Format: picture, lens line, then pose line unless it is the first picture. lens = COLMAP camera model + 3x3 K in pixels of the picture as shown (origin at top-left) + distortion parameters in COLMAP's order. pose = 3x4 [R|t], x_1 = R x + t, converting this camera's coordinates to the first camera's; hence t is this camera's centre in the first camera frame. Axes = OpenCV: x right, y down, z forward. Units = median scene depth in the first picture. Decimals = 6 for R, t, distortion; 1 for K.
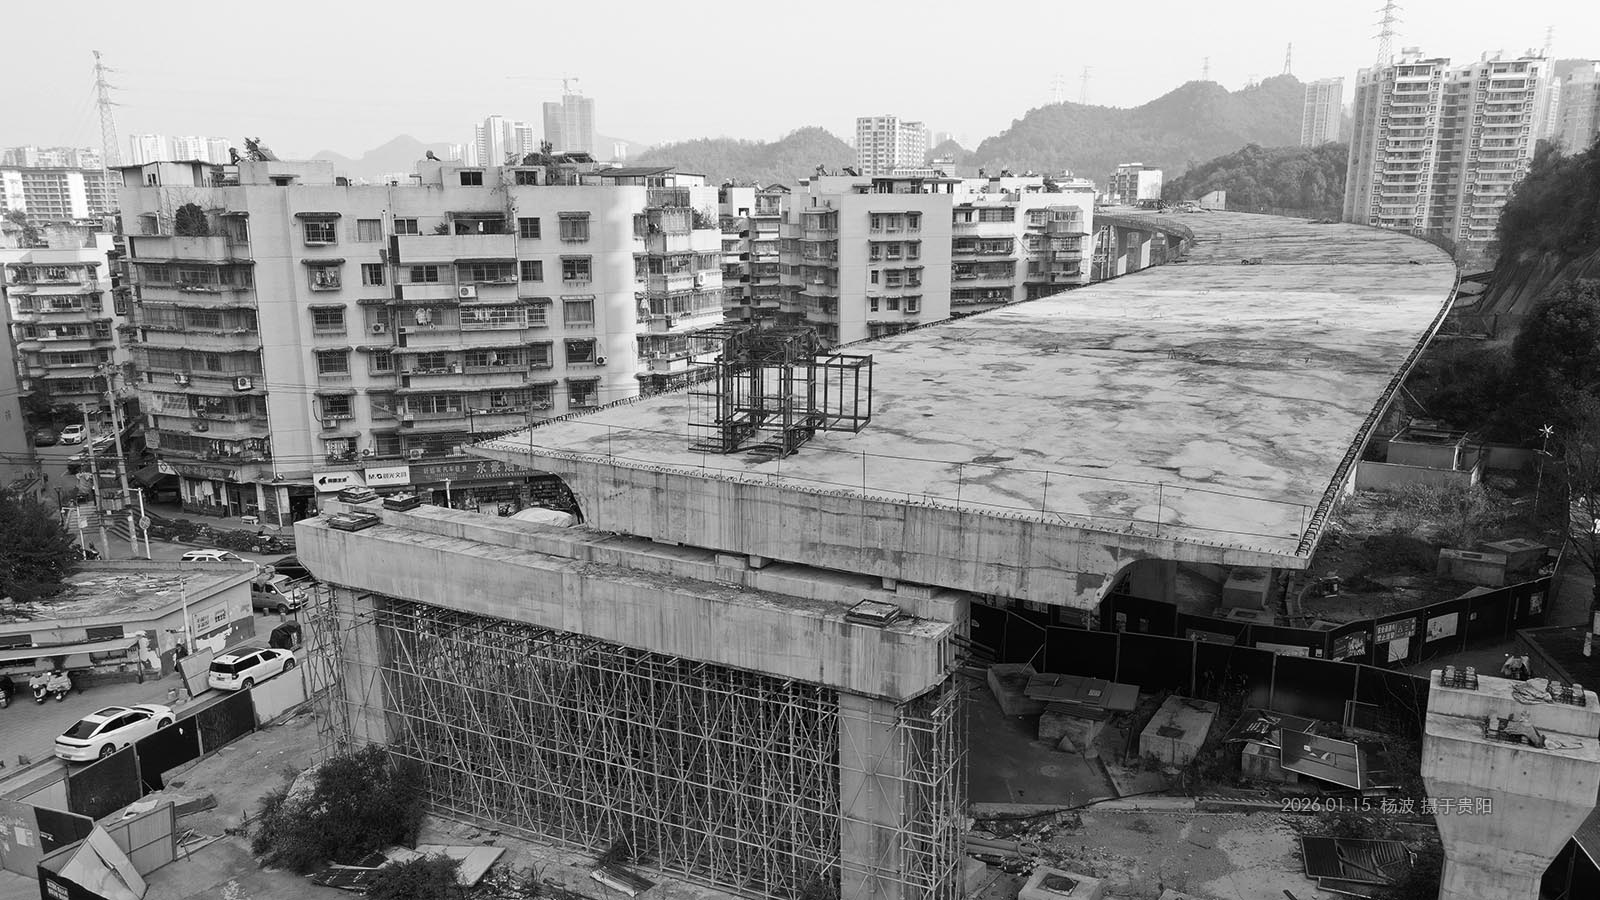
lens RADIAL K [[1223.4, 0, 792.3], [0, 1223.4, 598.1], [0, 0, 1]] dist [0.007461, 0.003088]
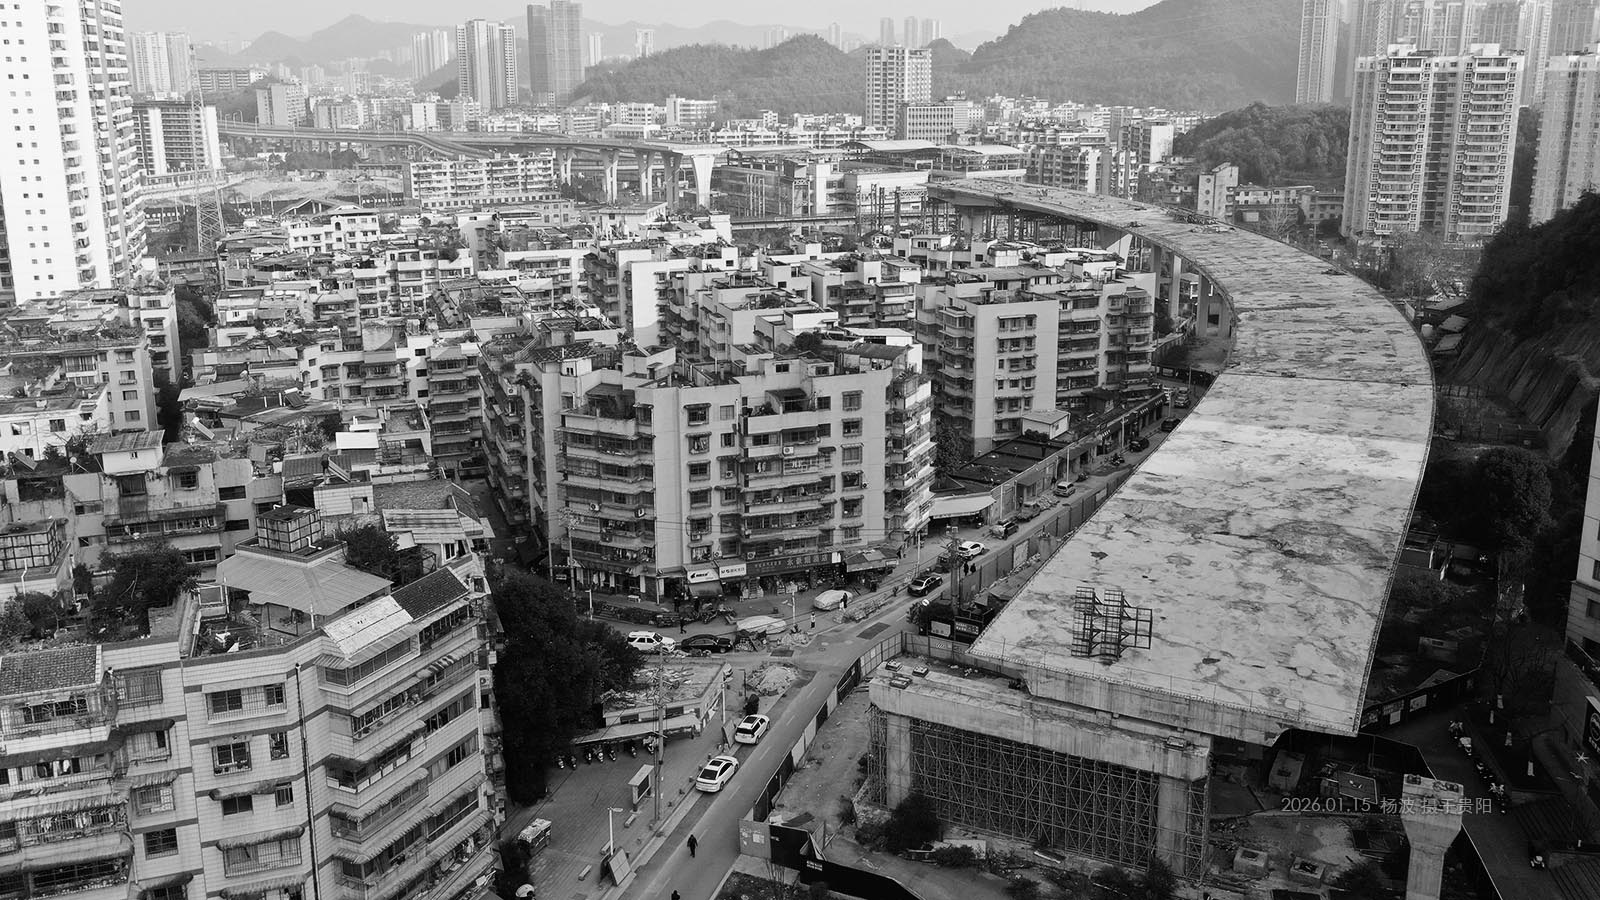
lens RADIAL K [[1357.9, 0, 800.0], [0, 1357.9, 450.0], [0, 0, 1]] dist [0.006944, 0.005094]
pose [[0.999185, -0.005990, 0.039924, -0.307625], [0.007135, 0.999565, -0.028621, -0.195588], [-0.039736, 0.028882, 0.998793, -0.654275]]
